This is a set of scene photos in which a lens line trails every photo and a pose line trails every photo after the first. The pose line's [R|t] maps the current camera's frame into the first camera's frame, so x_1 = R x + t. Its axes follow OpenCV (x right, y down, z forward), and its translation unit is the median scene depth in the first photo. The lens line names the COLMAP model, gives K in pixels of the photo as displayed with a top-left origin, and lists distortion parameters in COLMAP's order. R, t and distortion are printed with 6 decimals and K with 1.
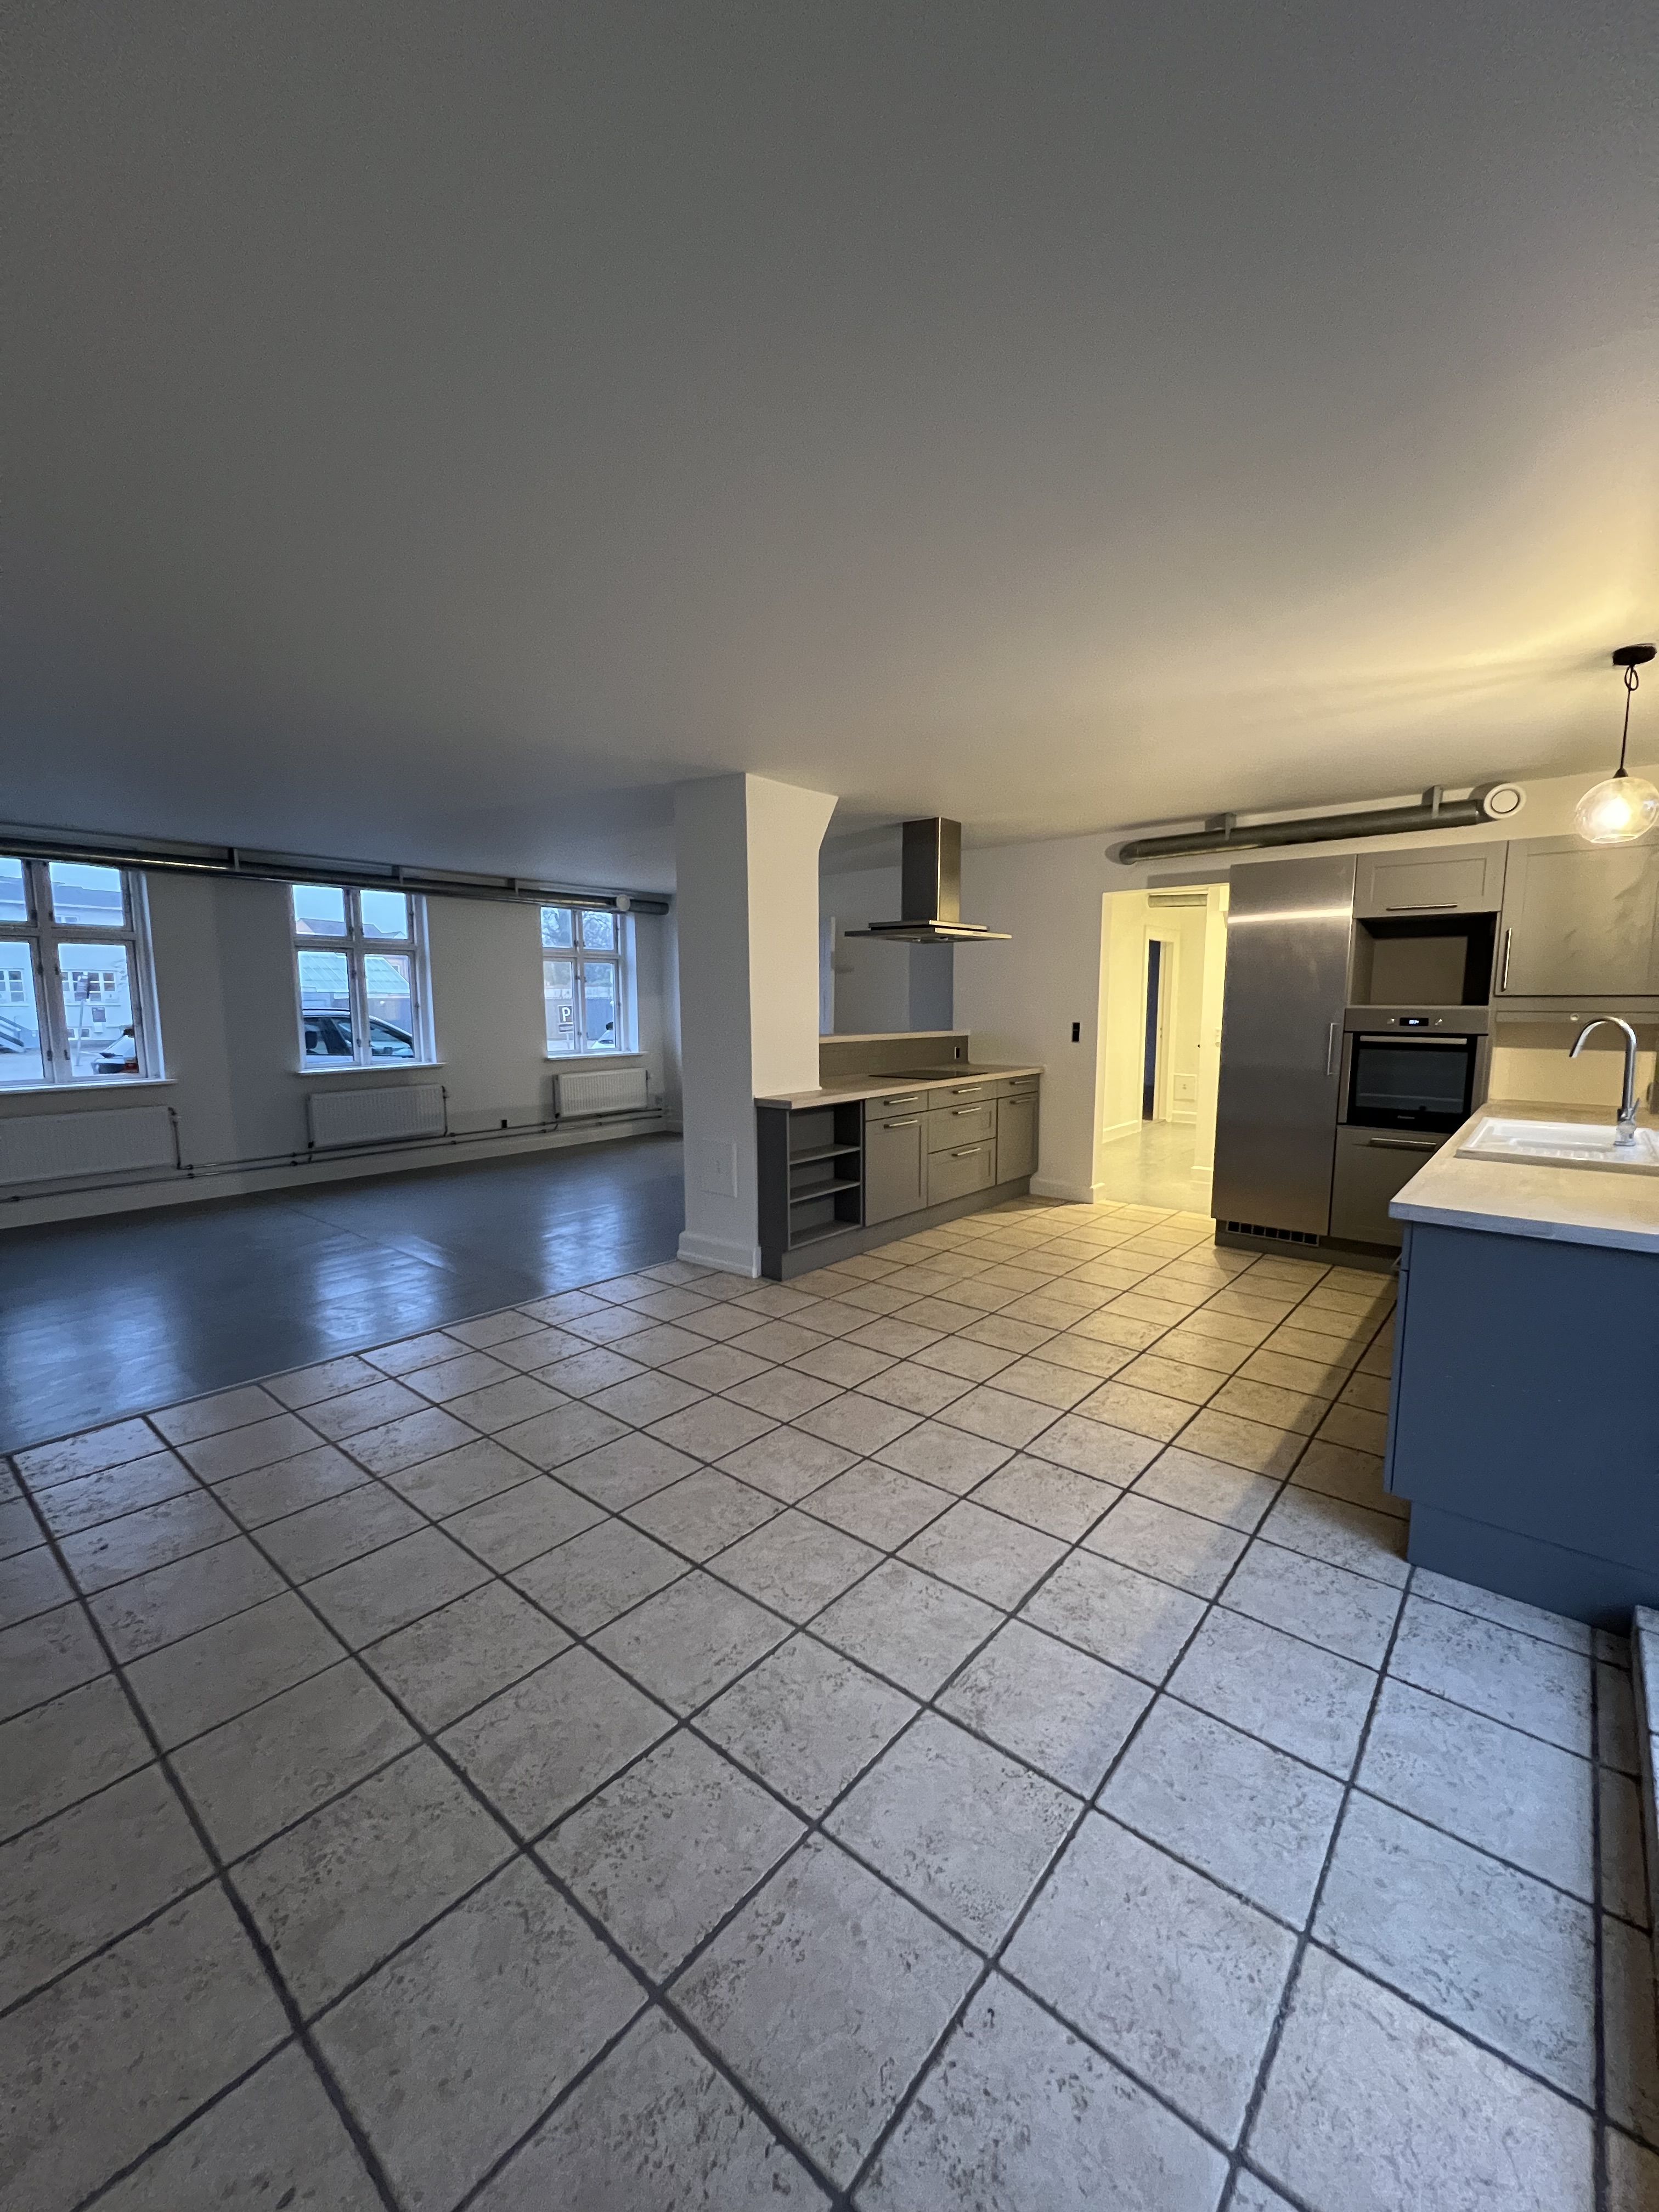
lens RADIAL K [[887.7, 0, 825.3], [0, 887.7, 1109.0], [0, 0, 1]] dist [-0.001960, 0.000355]
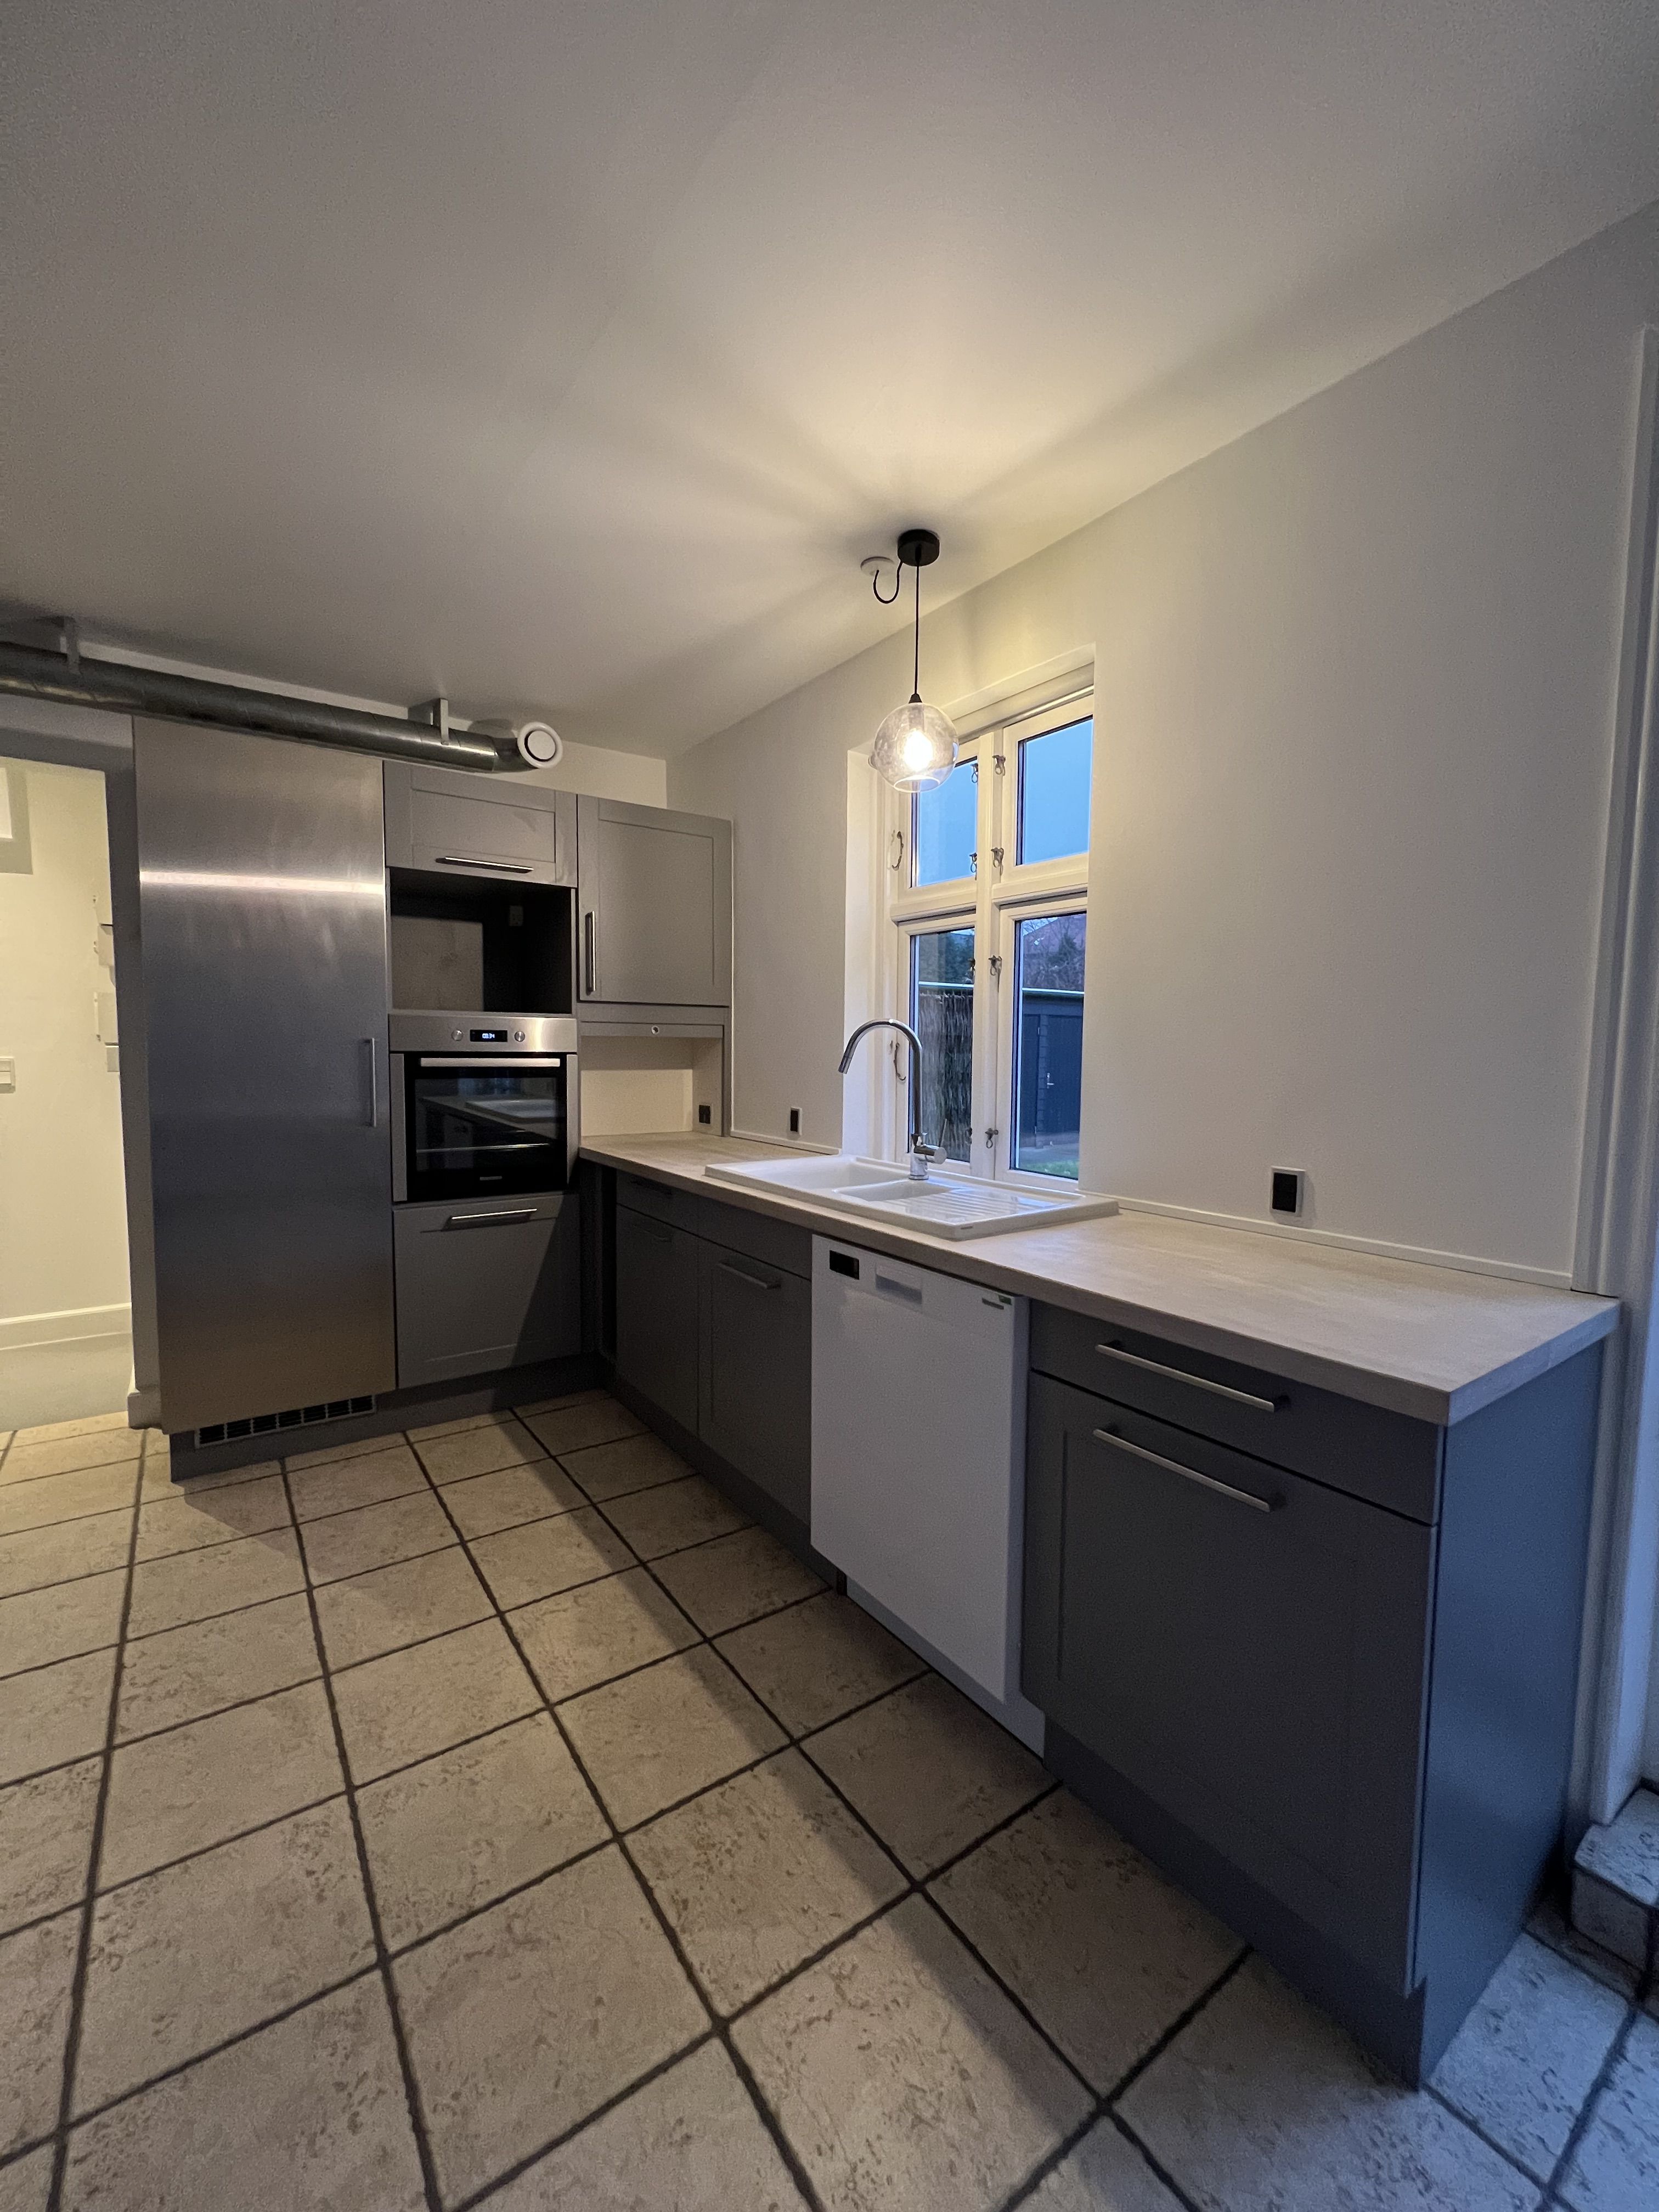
lens RADIAL K [[891.1, 0, 829.5], [0, 891.1, 1106.0], [0, 0, 1]] dist [-0.002747, -0.000417]
pose [[0.247093, -0.065922, 0.966747, 0.074559], [0.111613, 0.992979, 0.039184, -0.045016], [-0.962542, 0.098220, 0.252716, 0.610350]]
